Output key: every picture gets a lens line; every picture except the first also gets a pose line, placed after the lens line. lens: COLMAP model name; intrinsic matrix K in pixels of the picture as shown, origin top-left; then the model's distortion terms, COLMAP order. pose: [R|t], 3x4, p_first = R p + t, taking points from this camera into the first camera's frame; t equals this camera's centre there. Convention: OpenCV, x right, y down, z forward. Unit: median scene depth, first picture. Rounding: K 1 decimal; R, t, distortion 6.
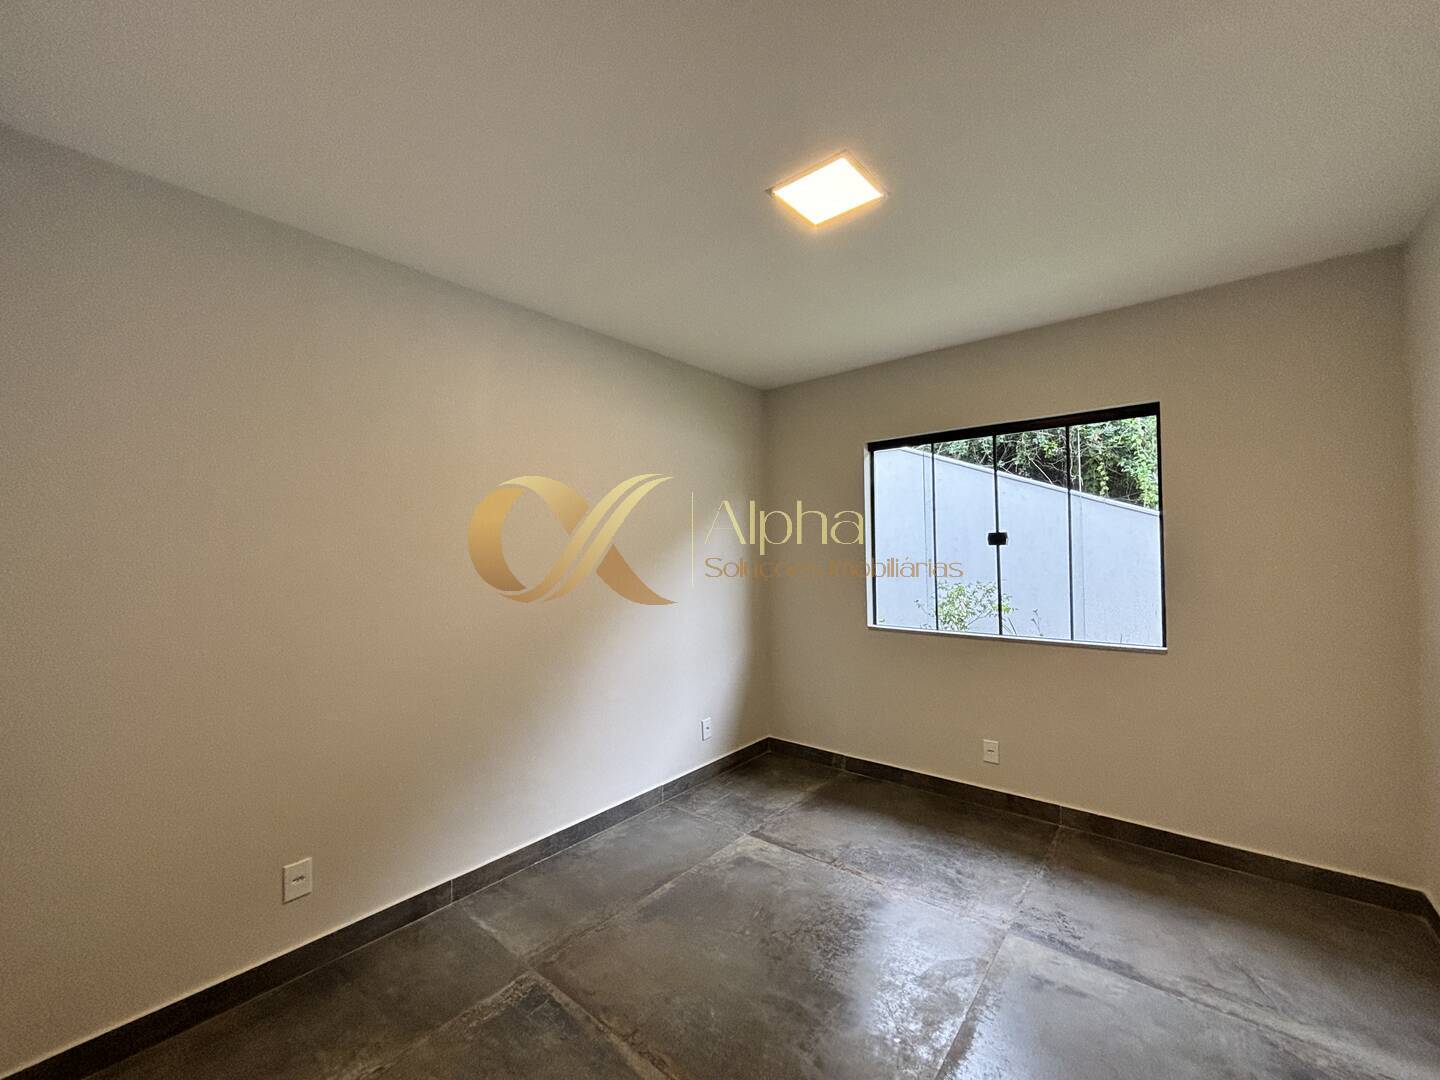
lens RADIAL K [[581.1, 0, 716.5], [0, 581.1, 536.3], [0, 0, 1]] dist [0.000733, -0.000135]
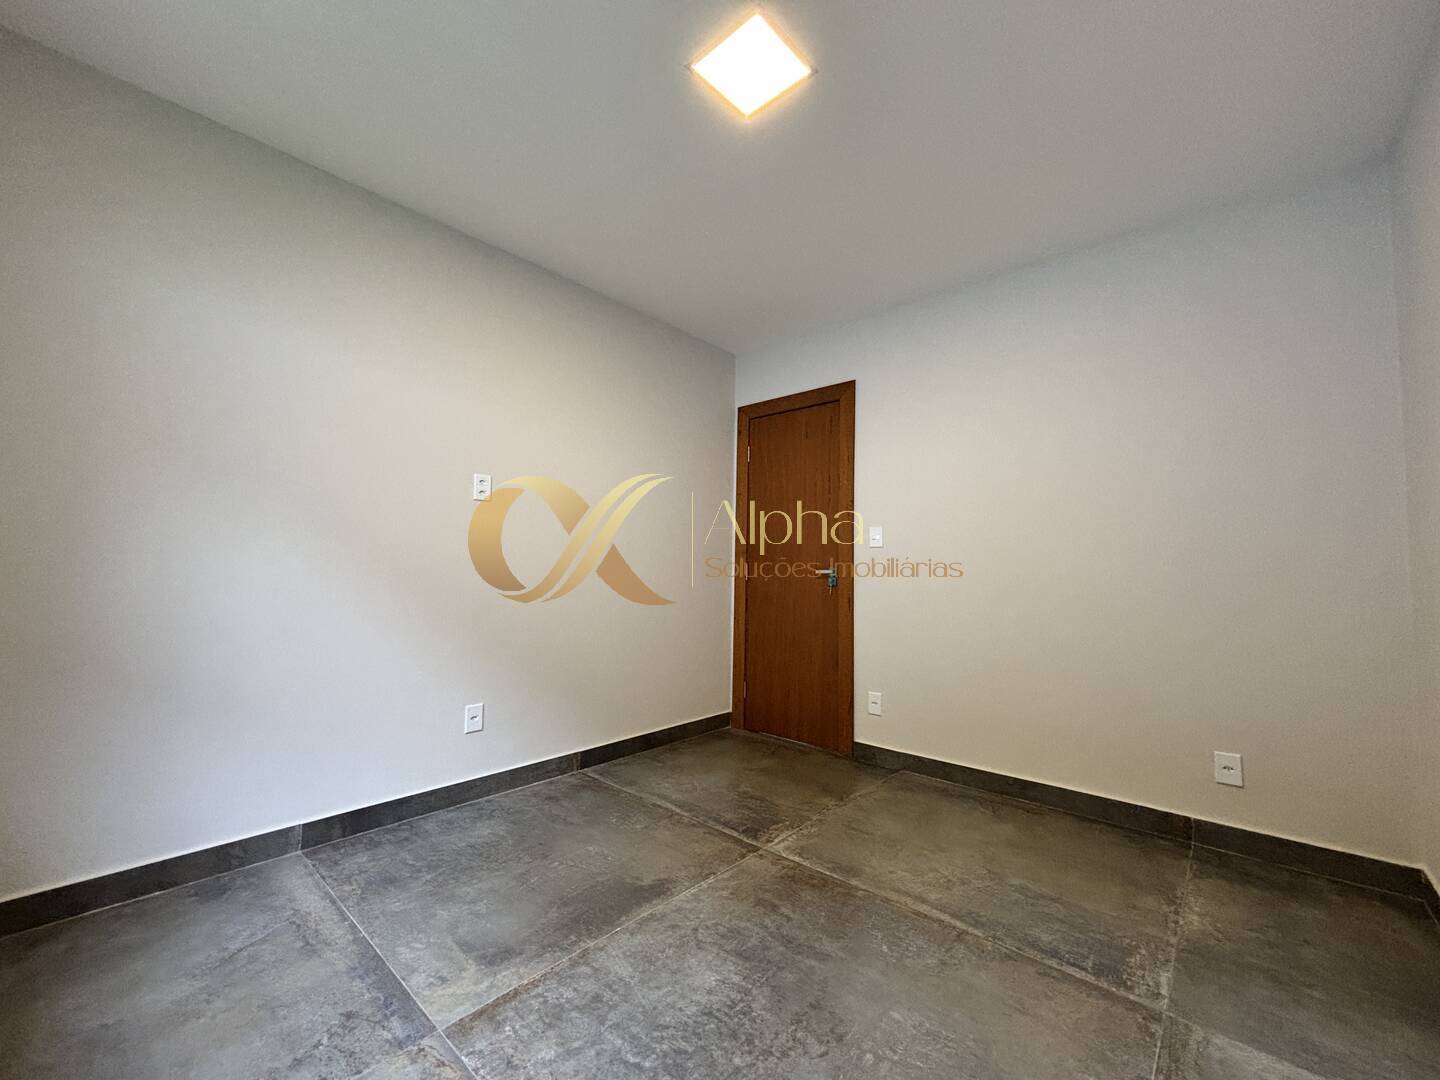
lens RADIAL K [[581.1, 0, 716.5], [0, 581.1, 536.3], [0, 0, 1]] dist [0.000733, -0.000135]
pose [[-0.999484, 0.002549, 0.032029, 0.216445], [0.000281, 0.997502, -0.070637, 0.232646], [-0.032129, -0.070591, -0.996988, 1.882522]]
